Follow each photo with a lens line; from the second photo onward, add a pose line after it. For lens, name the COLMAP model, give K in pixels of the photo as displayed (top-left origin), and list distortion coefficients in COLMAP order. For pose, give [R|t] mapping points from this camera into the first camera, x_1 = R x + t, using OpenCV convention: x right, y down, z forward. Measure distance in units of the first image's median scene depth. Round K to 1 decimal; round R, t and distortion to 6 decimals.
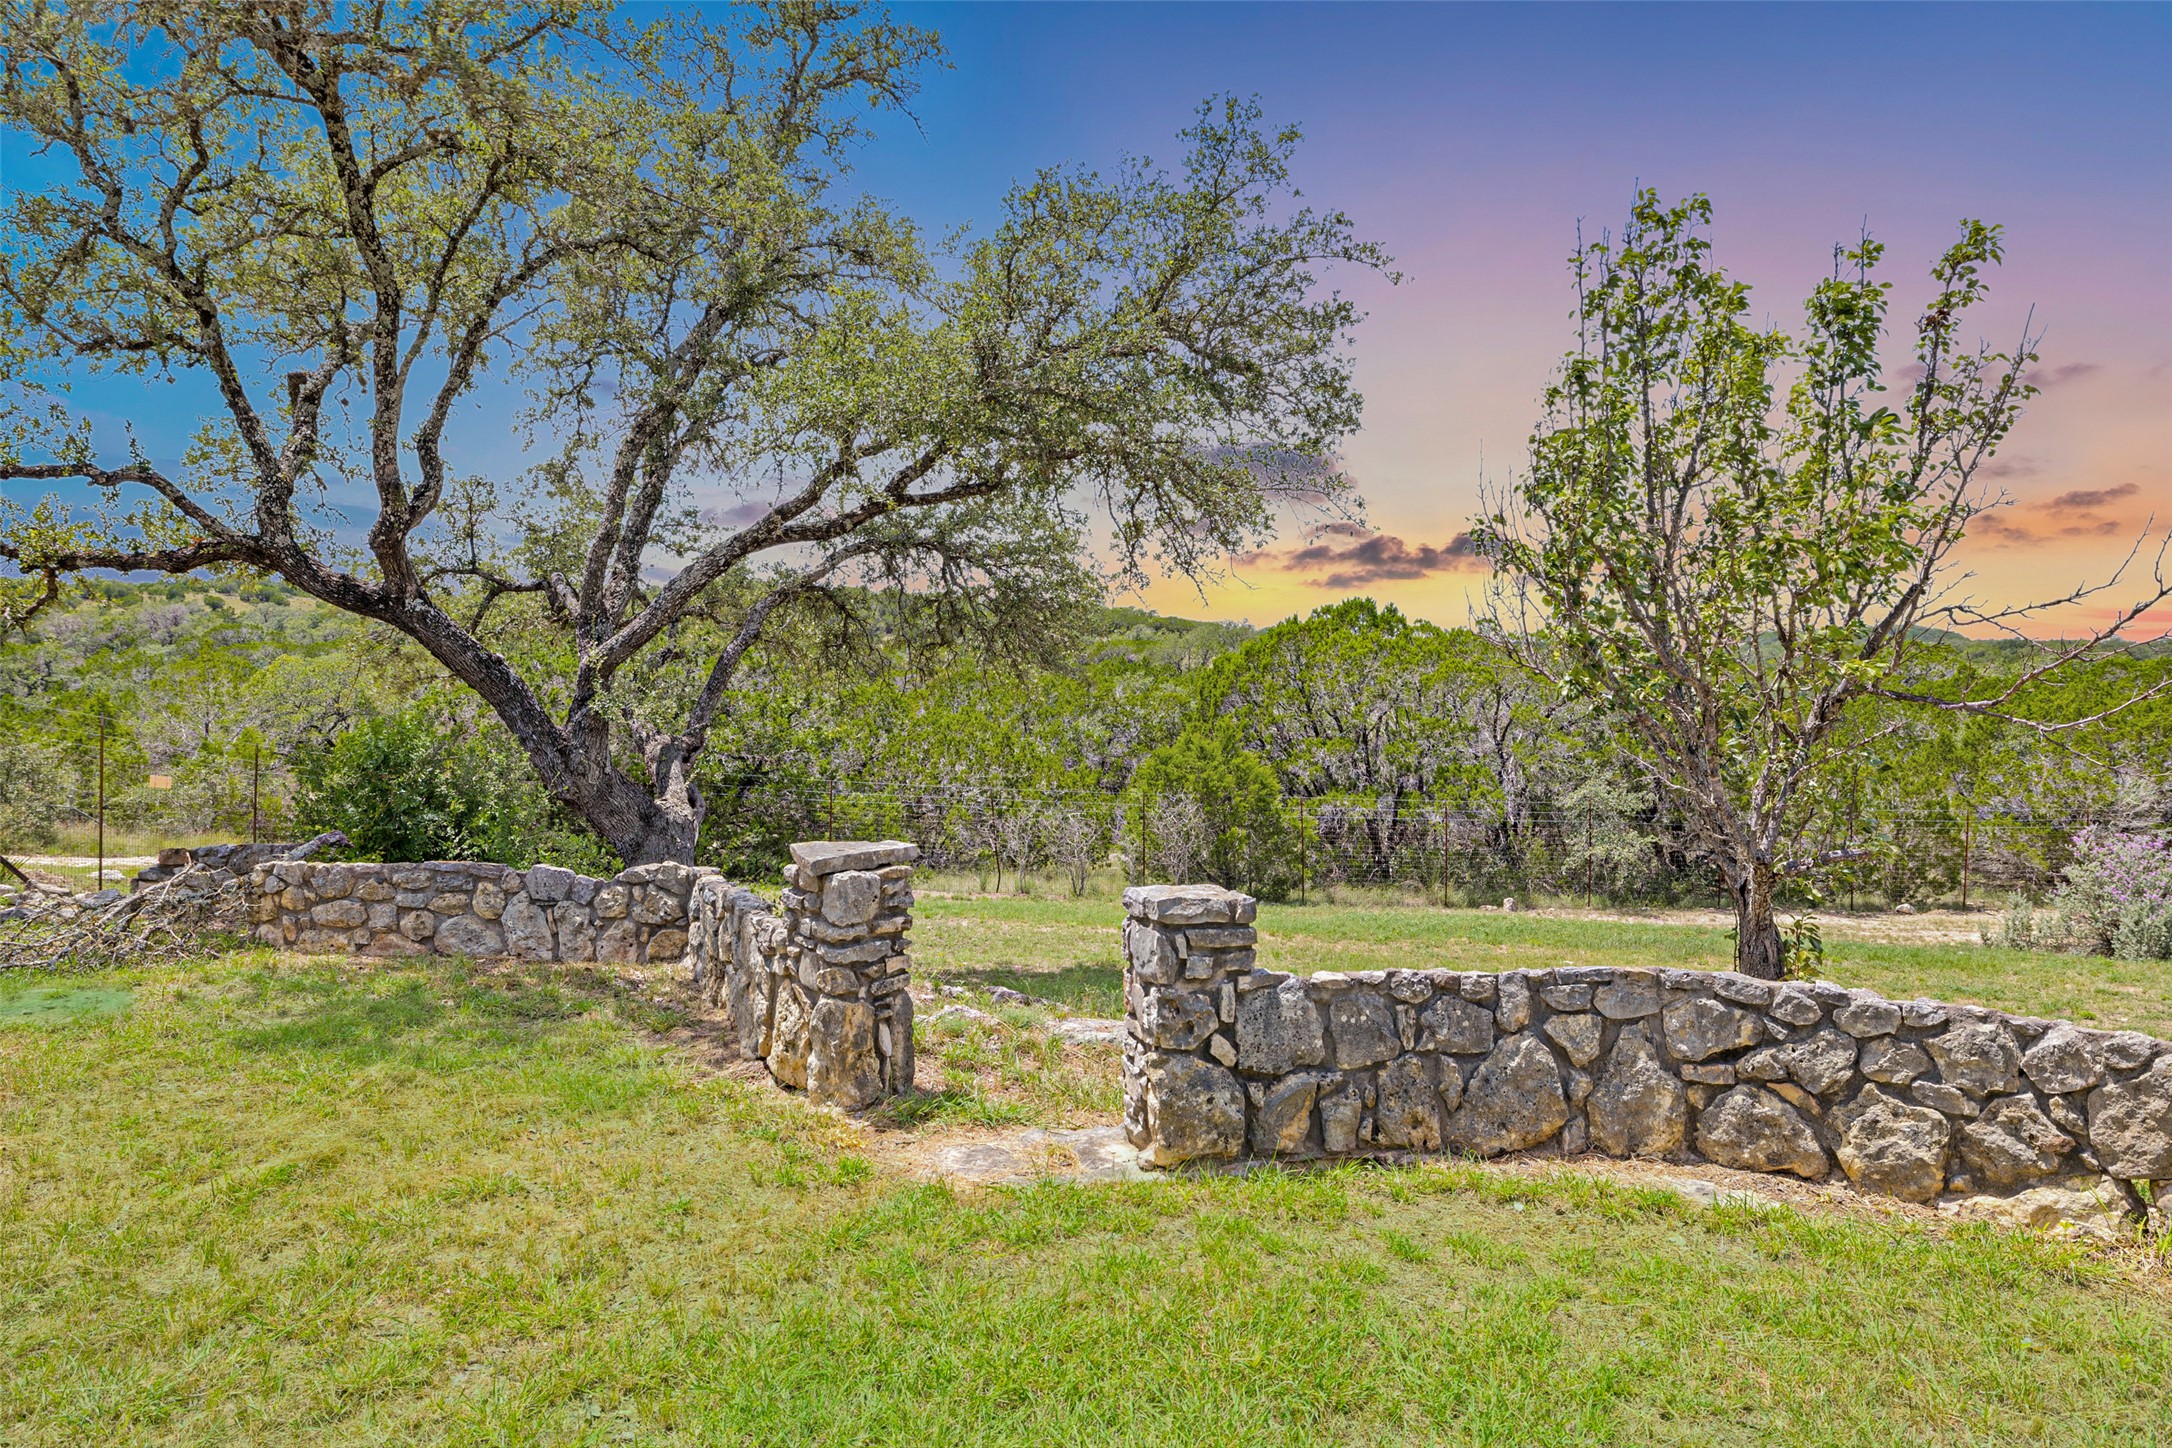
lens RADIAL K [[1296.8, 0, 1084.1], [0, 1296.8, 719.1], [0, 0, 1]] dist [-0.005640, -0.002243]
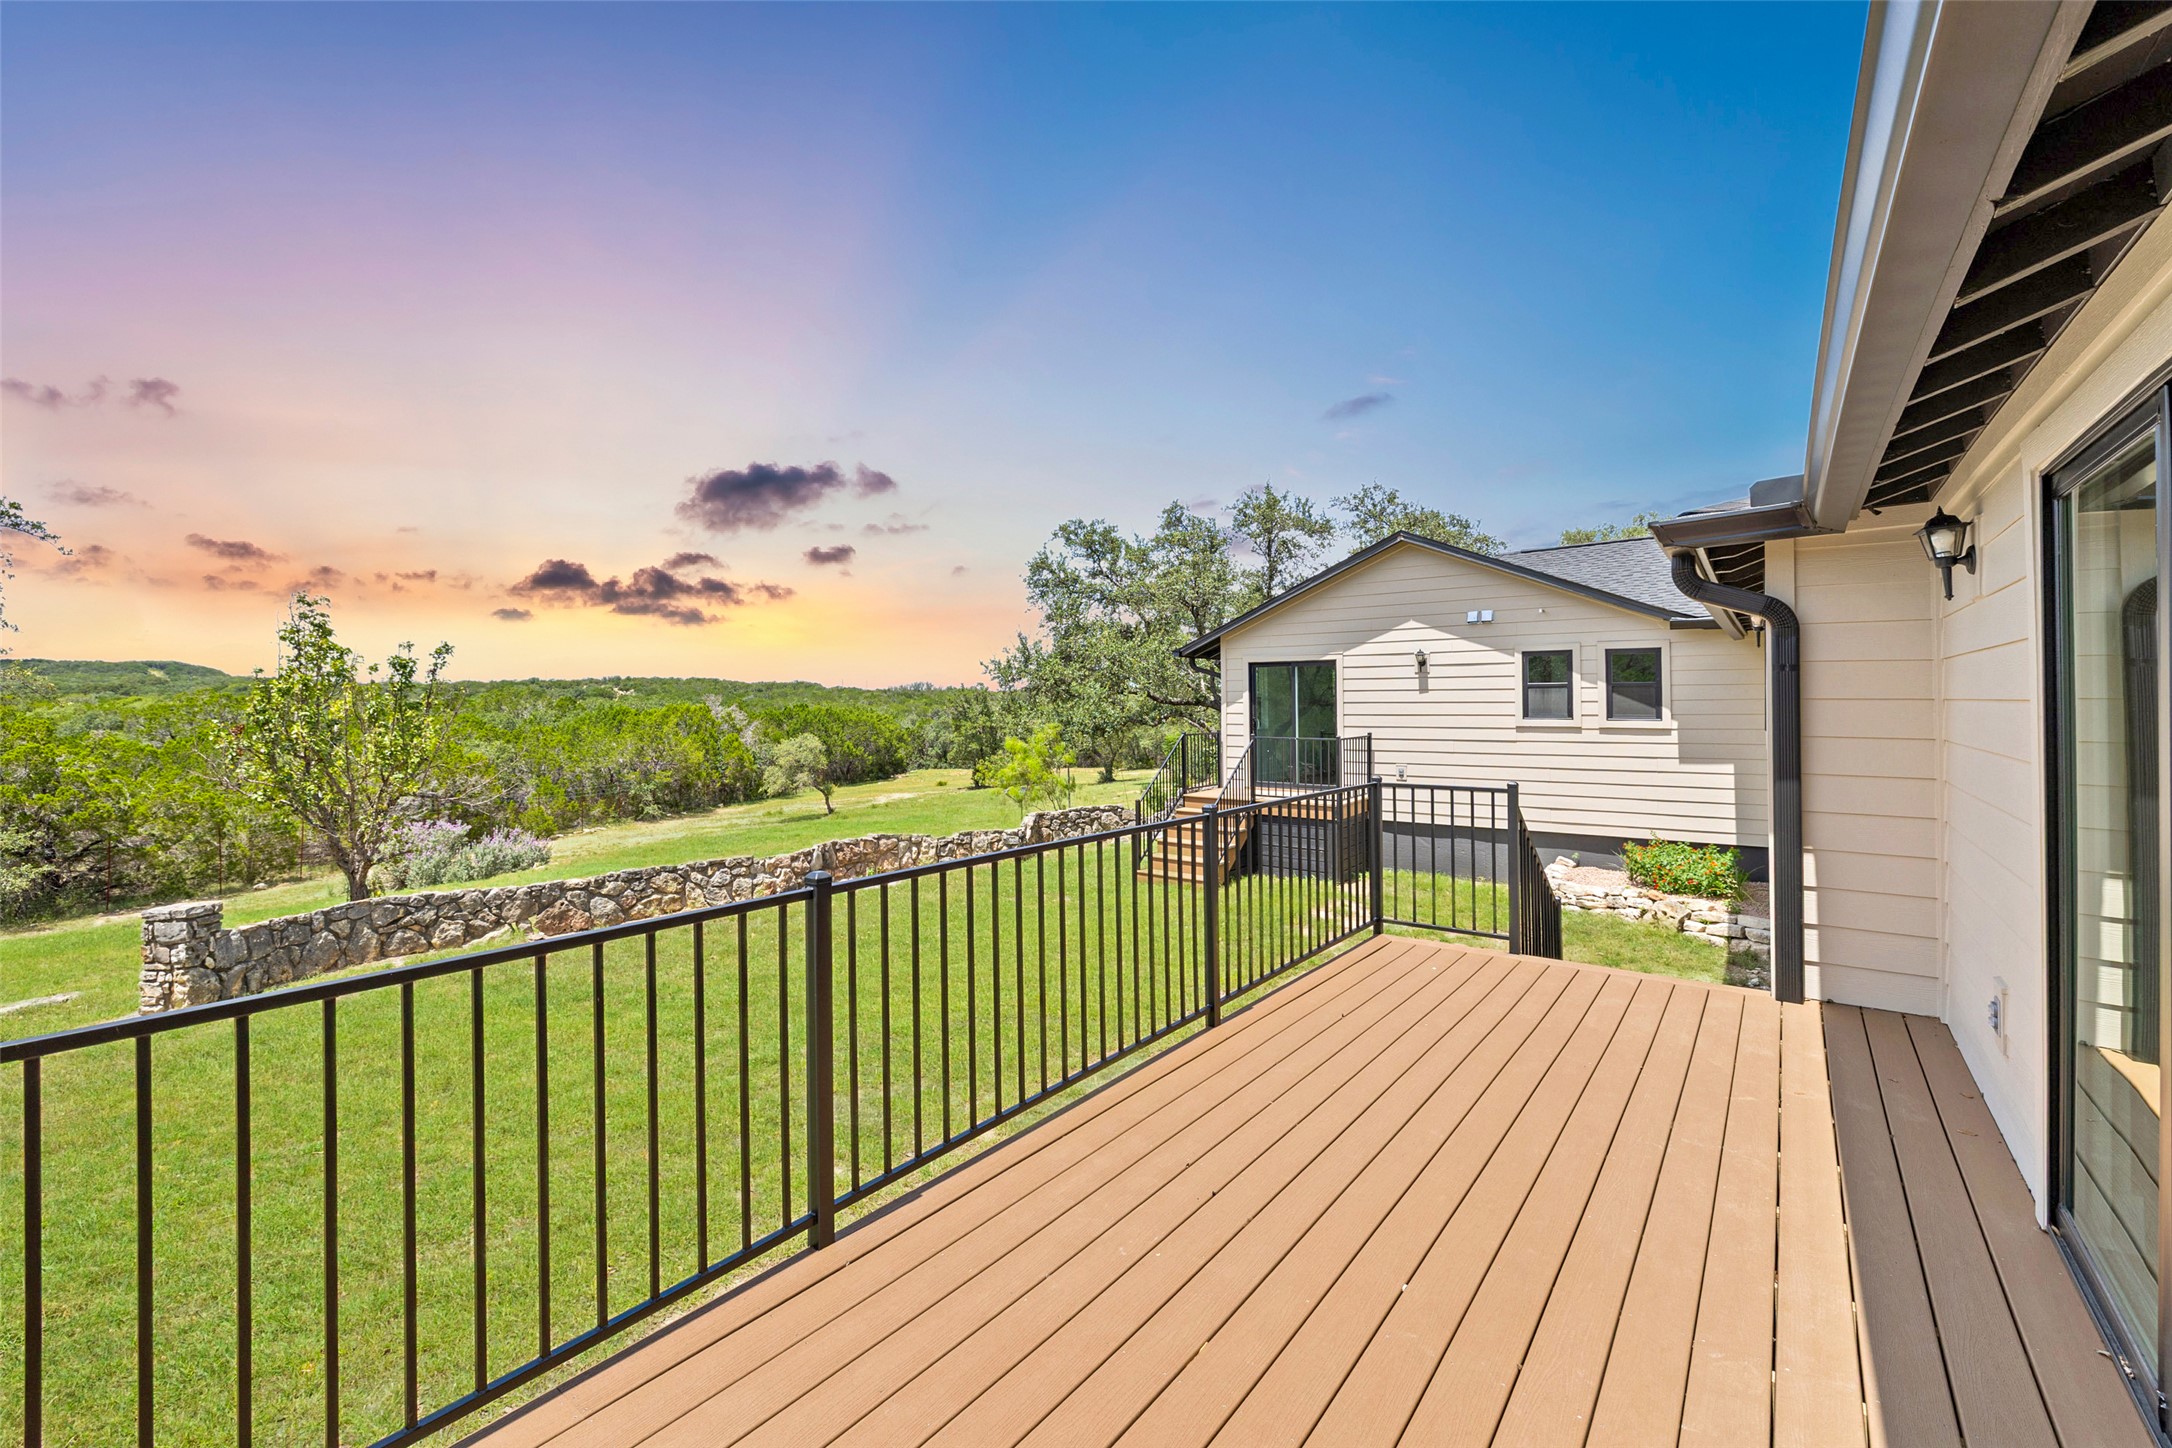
lens RADIAL K [[894.1, 0, 1084.3], [0, 894.1, 710.1], [0, 0, 1]] dist [-0.003442, -0.000185]
pose [[0.207668, 0.006476, 0.978178, -1.288601], [0.020000, 0.999741, -0.010865, -0.200564], [-0.977995, 0.021820, 0.207484, -1.115390]]
